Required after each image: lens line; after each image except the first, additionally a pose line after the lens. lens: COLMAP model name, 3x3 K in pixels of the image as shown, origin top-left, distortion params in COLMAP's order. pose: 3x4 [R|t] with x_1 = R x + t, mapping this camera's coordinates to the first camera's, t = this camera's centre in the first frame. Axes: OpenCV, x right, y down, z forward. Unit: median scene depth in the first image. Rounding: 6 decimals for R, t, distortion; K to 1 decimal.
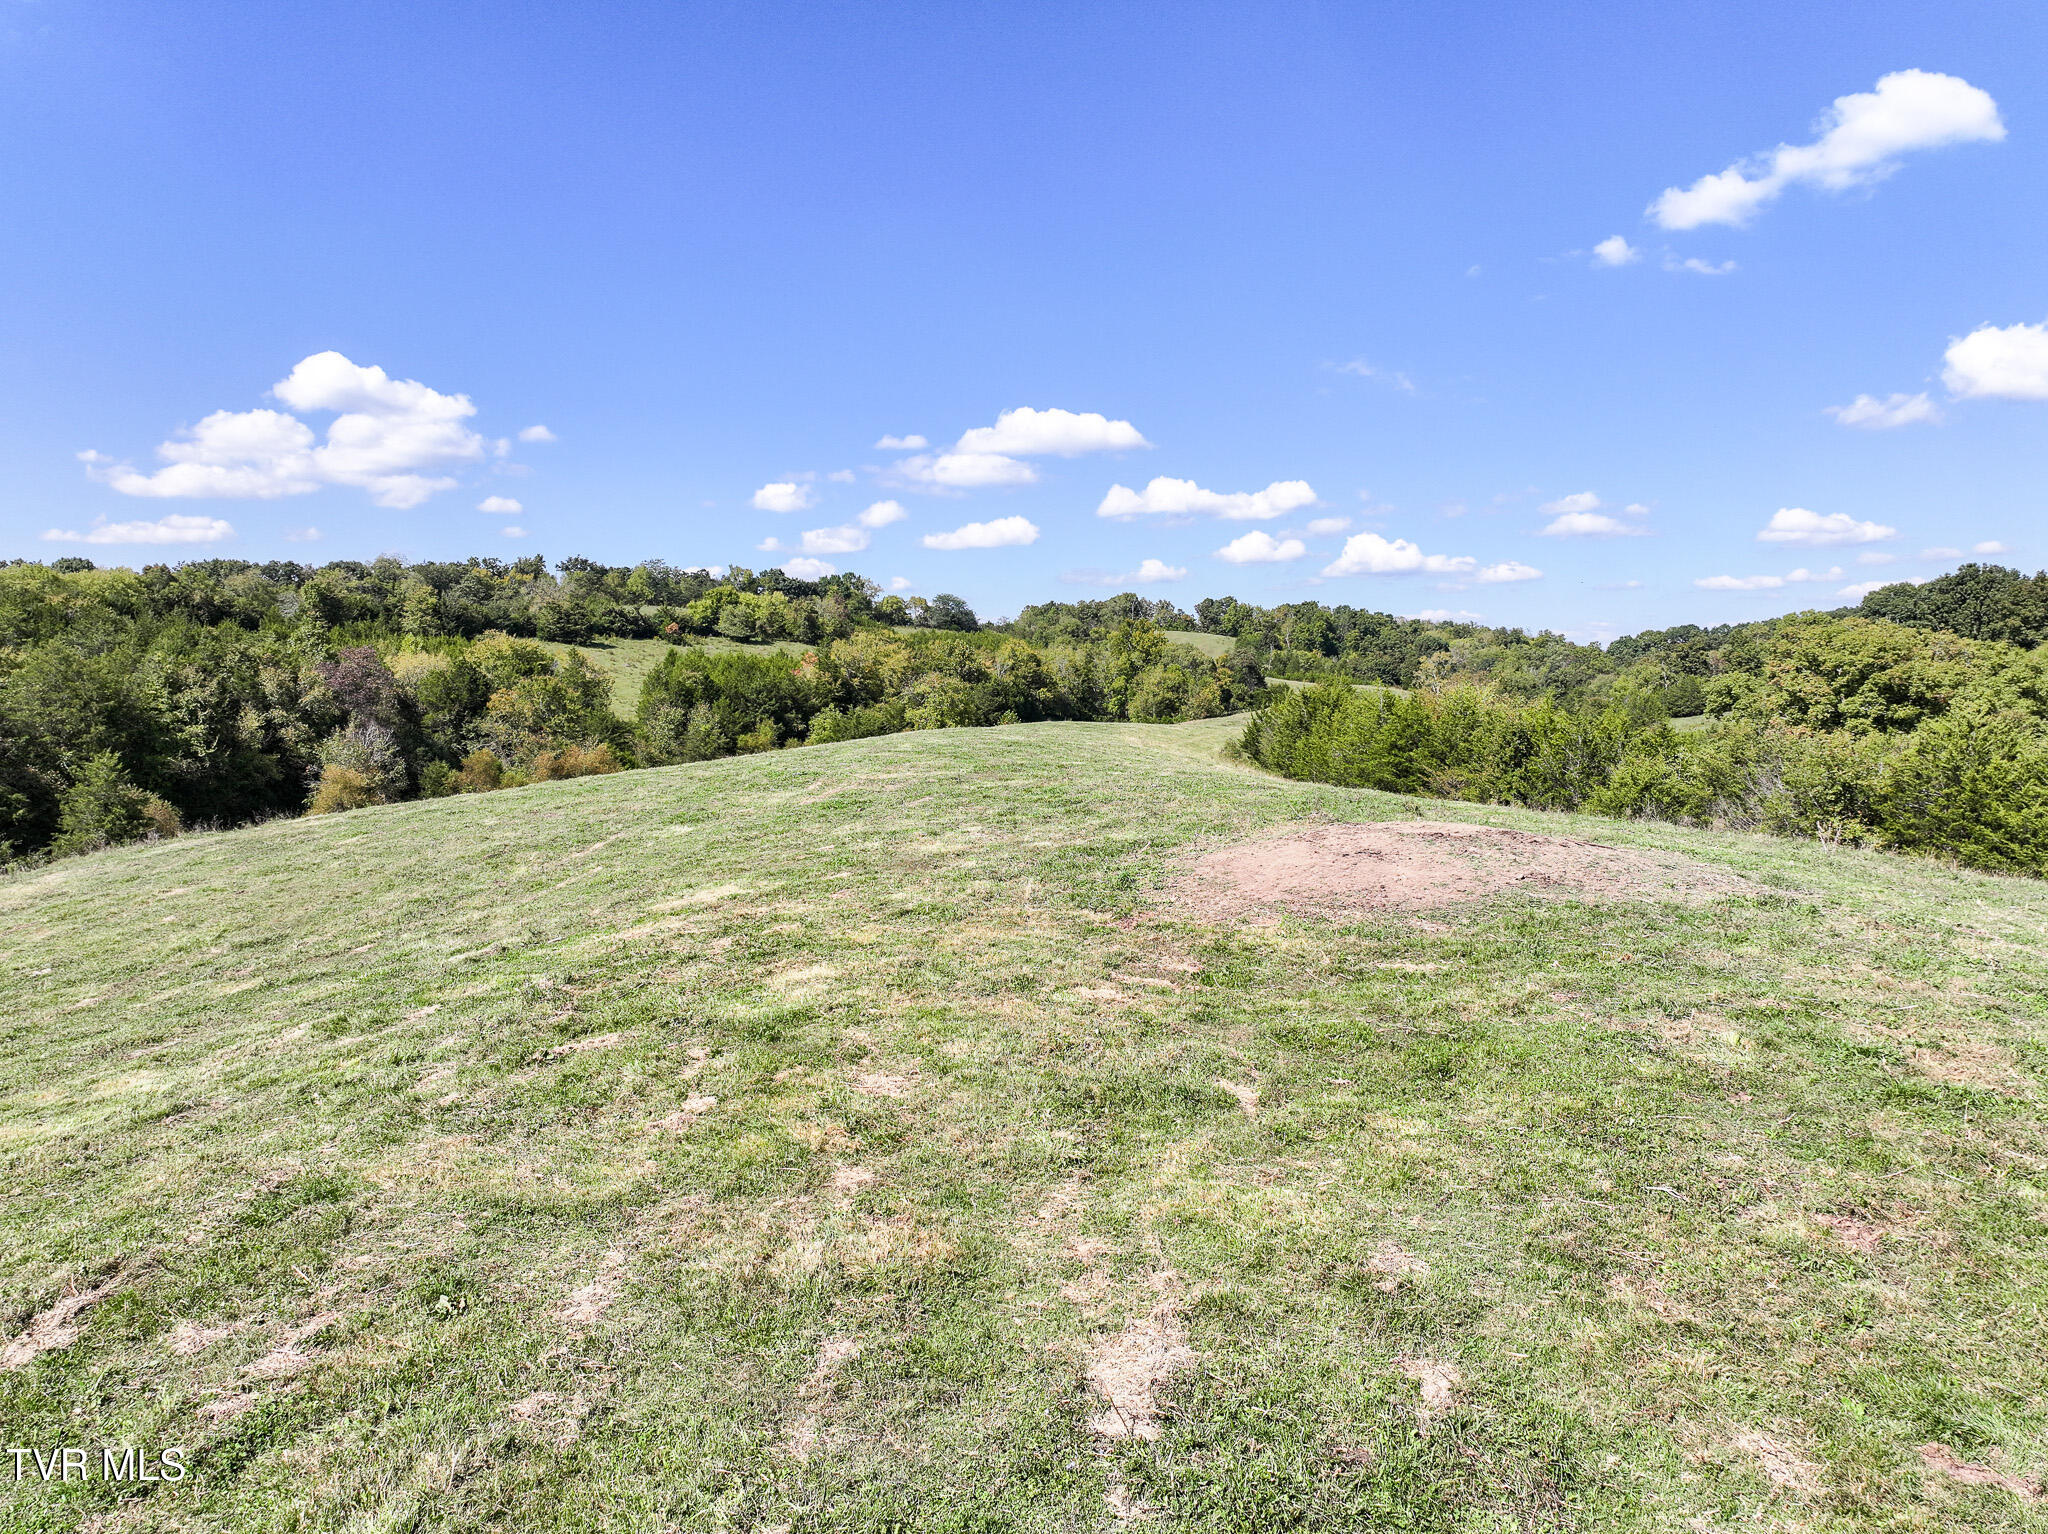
lens RADIAL K [[1433.2, 0, 1034.8], [0, 1433.2, 769.4], [0, 0, 1]] dist [-0.000999, 0.009611]
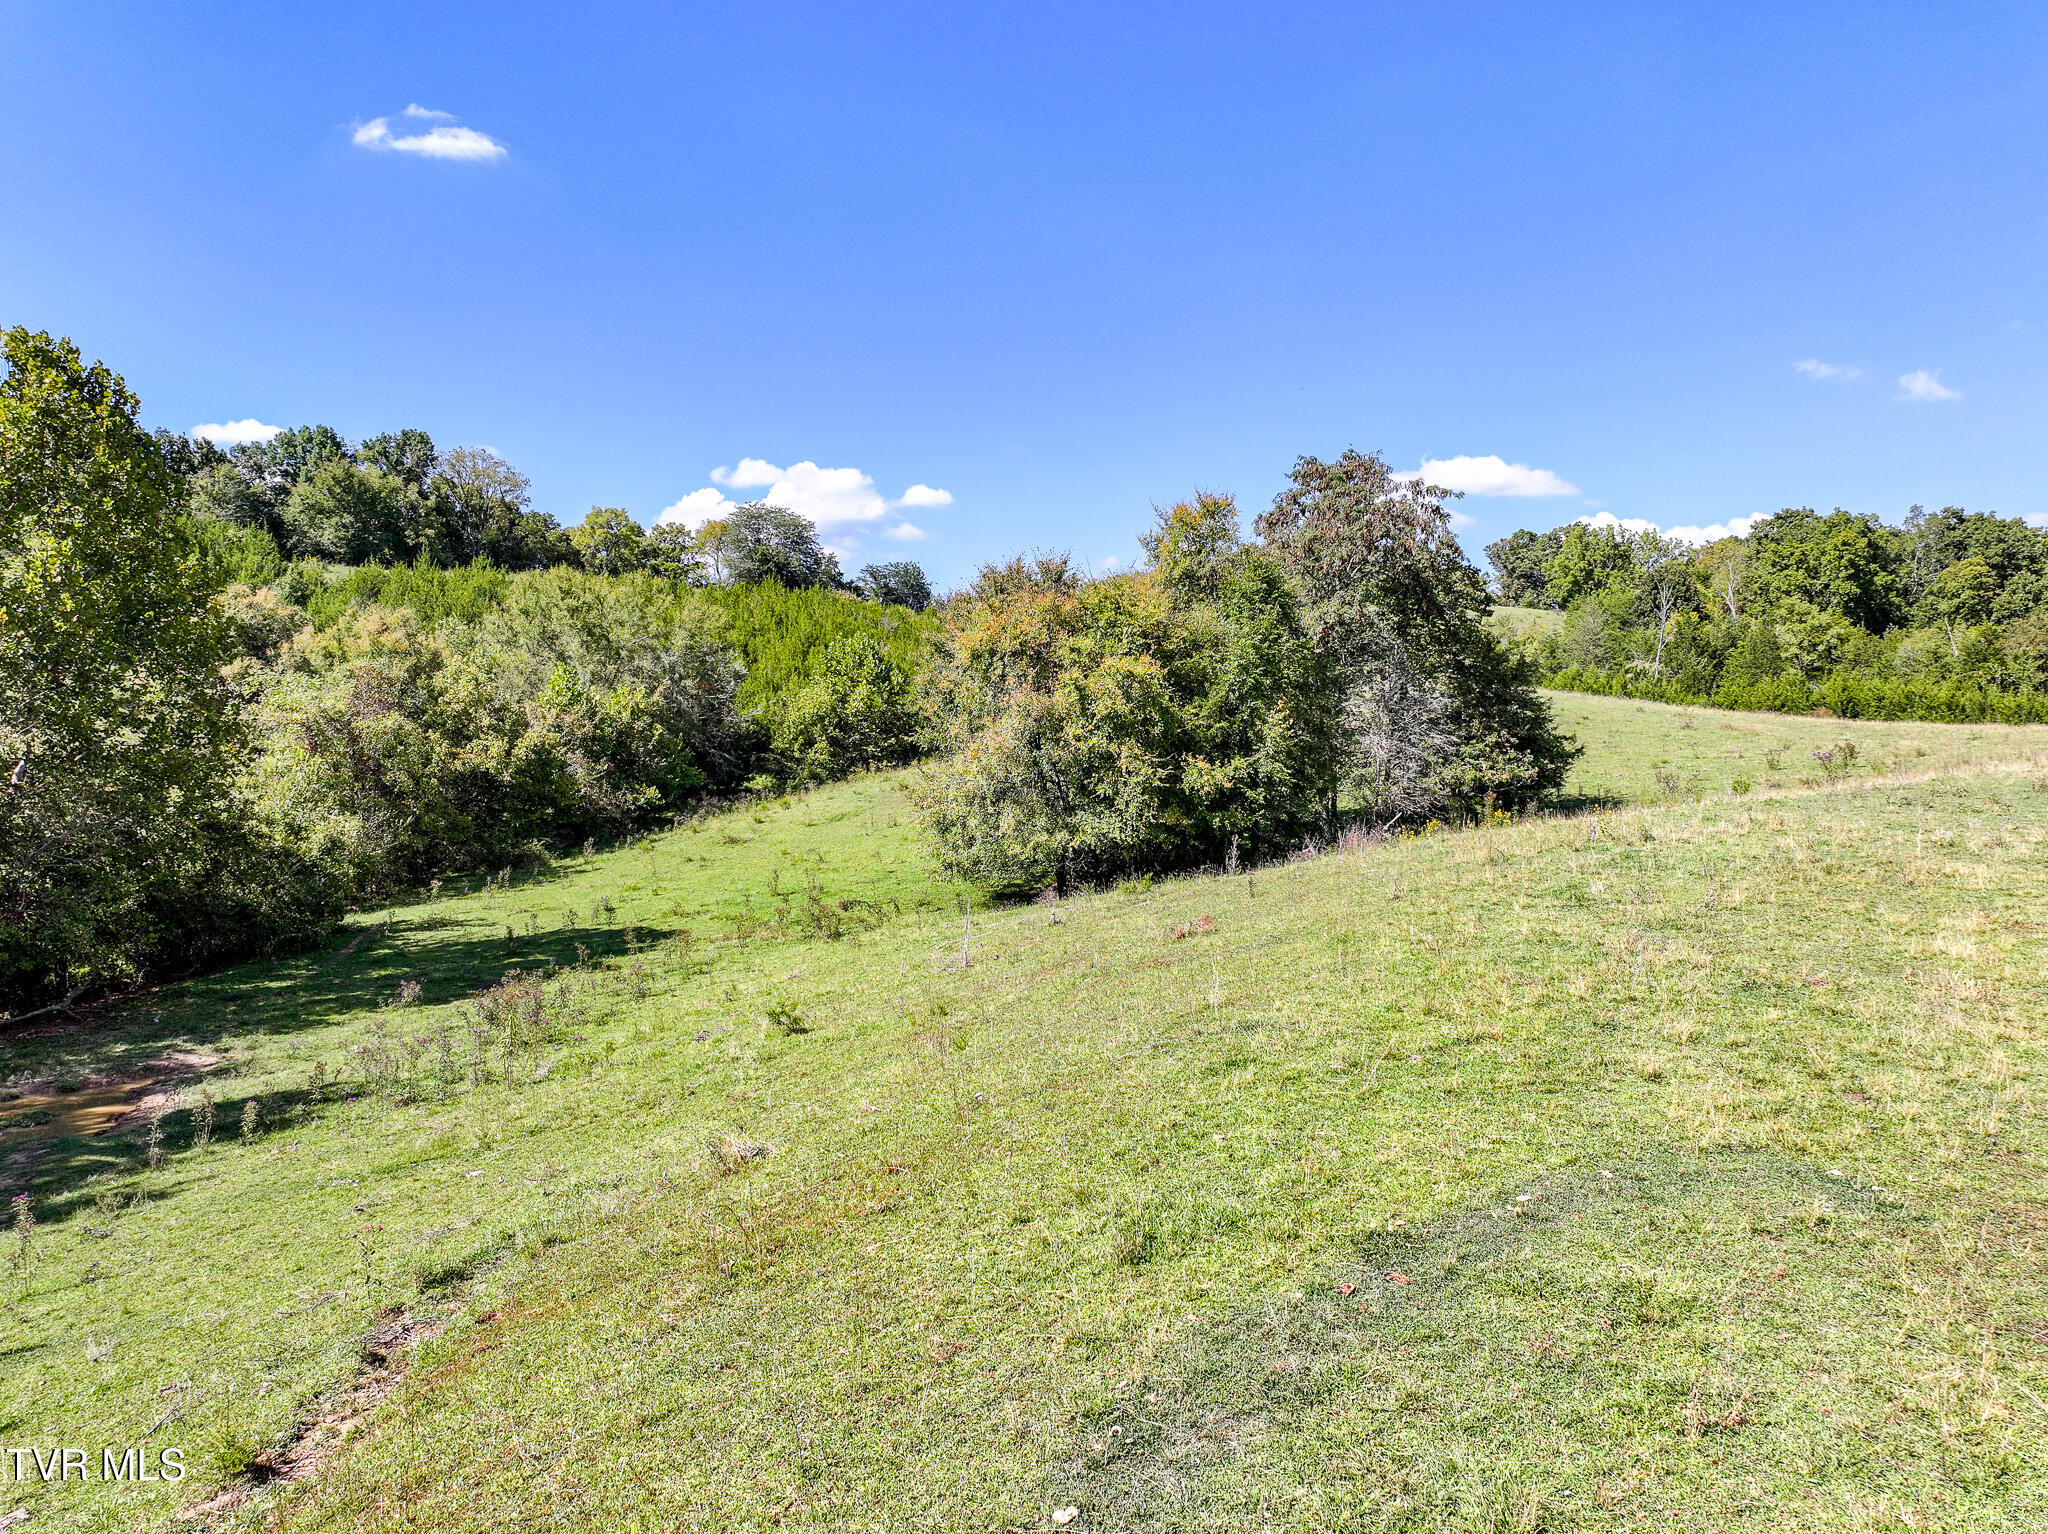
lens RADIAL K [[1433.2, 0, 1023.3], [0, 1433.2, 765.6], [0, 0, 1]] dist [-0.000999, 0.009611]
pose [[0.958447, 0.002478, -0.285259, 0.147468], [-0.015004, 0.999016, -0.041732, -0.046308], [0.284875, 0.044278, 0.957542, 0.822164]]
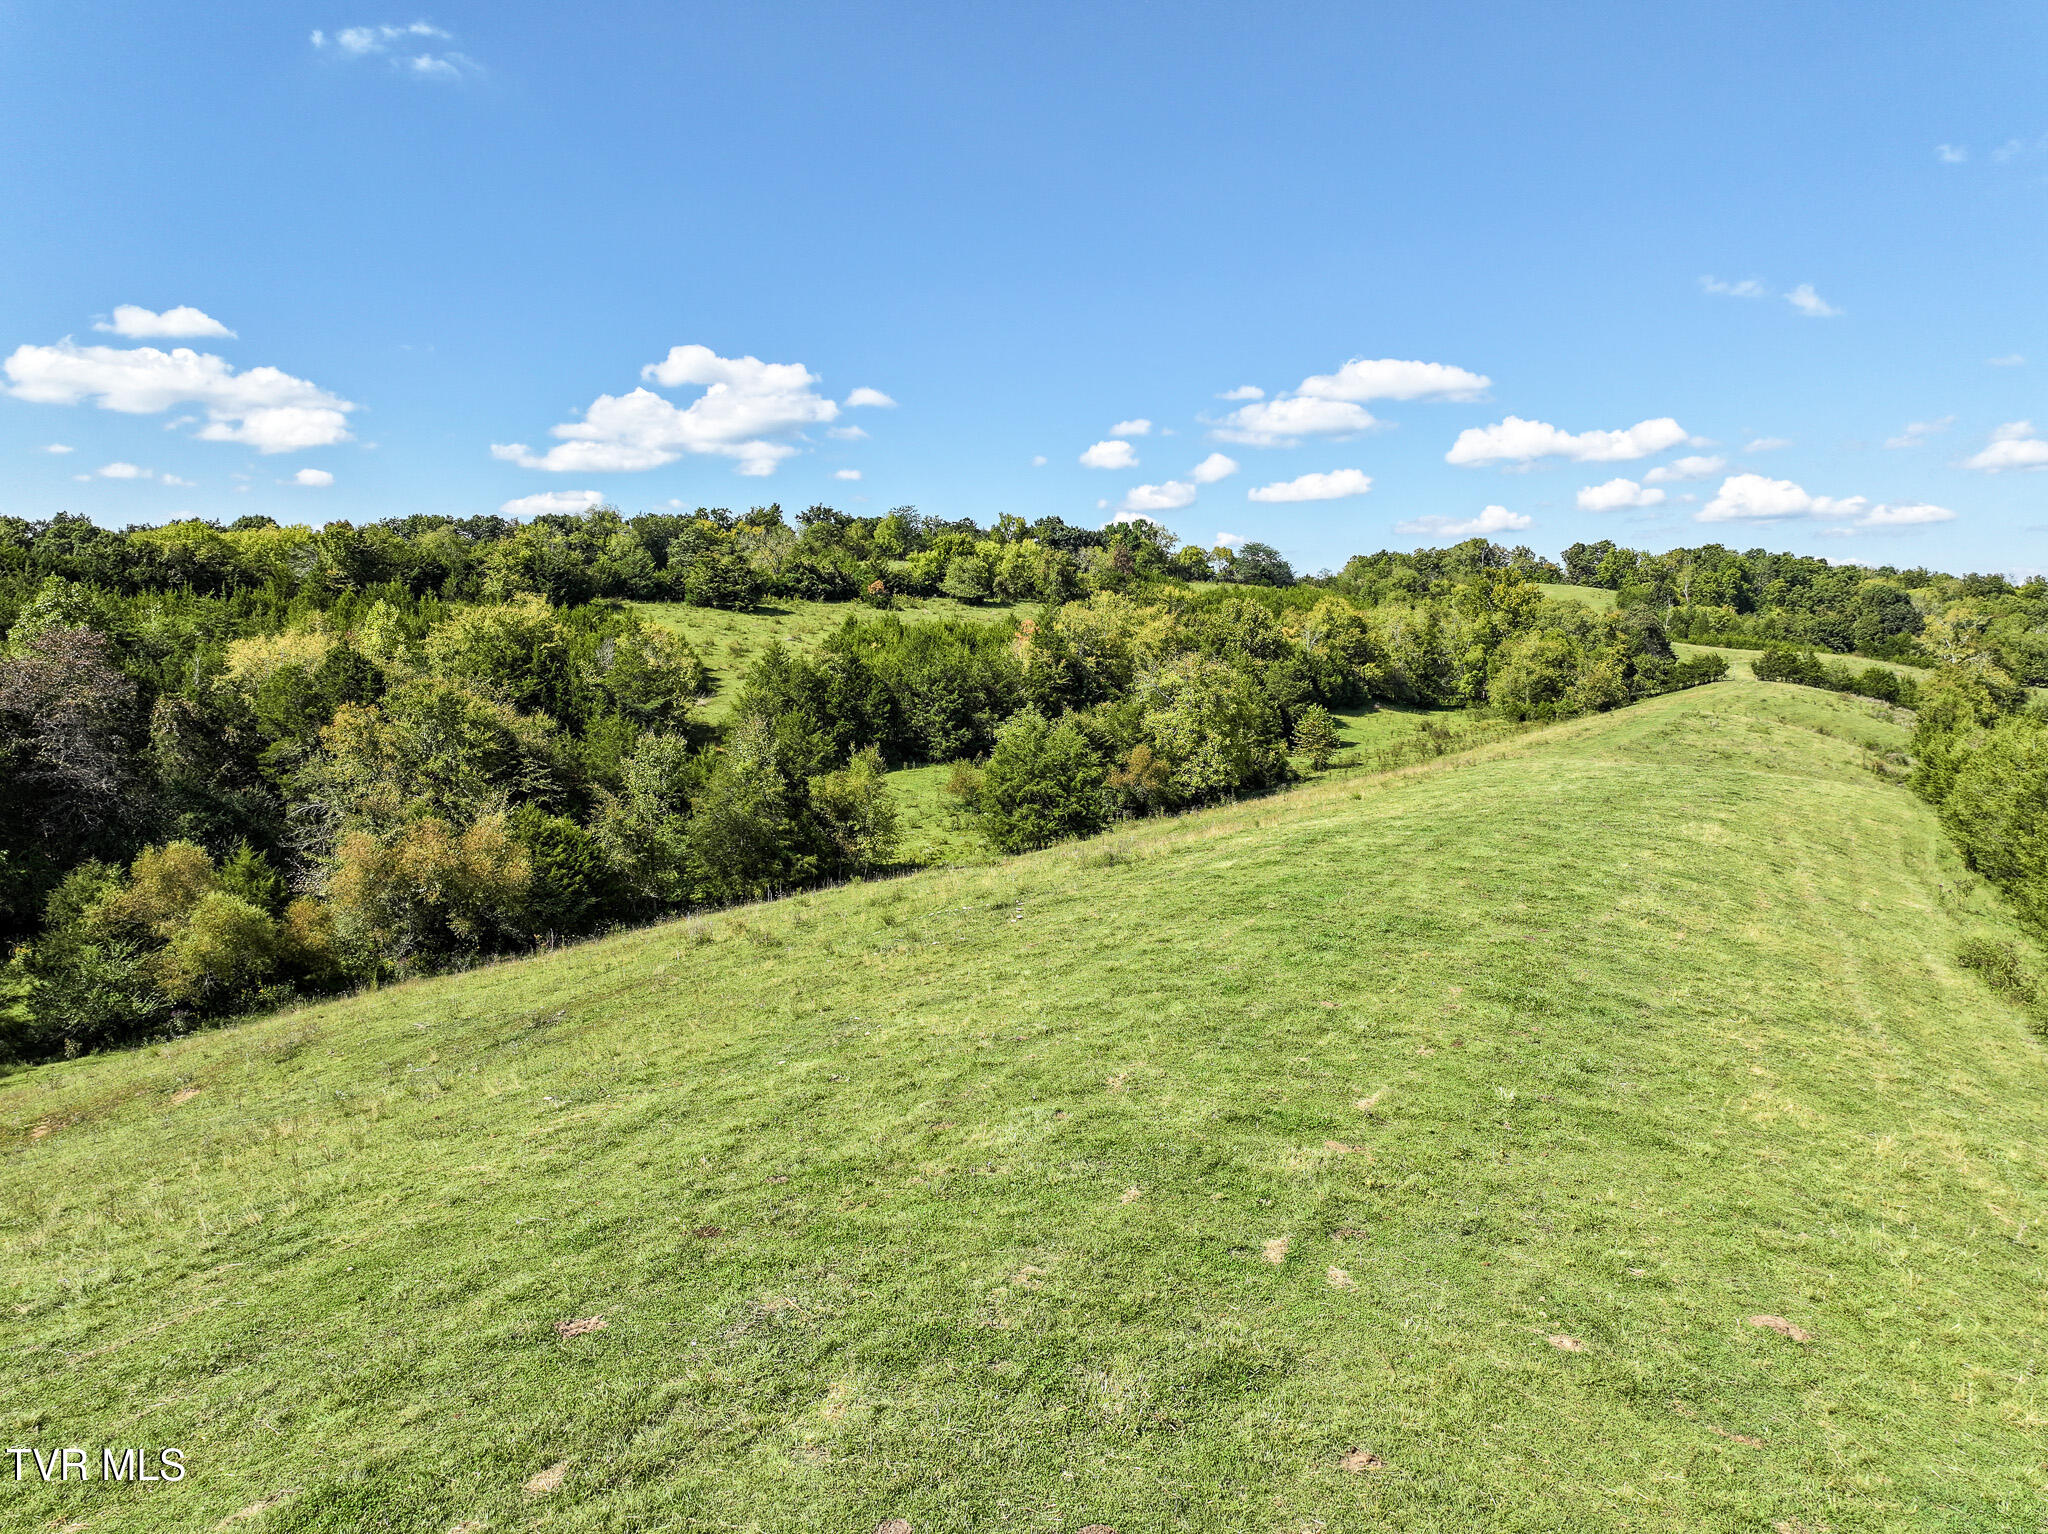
lens RADIAL K [[1433.2, 0, 1027.2], [0, 1433.2, 765.5], [0, 0, 1]] dist [-0.000999, 0.009611]
pose [[0.973681, 0.016934, -0.227285, 0.001869], [-0.010674, 0.999530, 0.028742, -0.016658], [0.227665, -0.025560, 0.973404, 0.172076]]
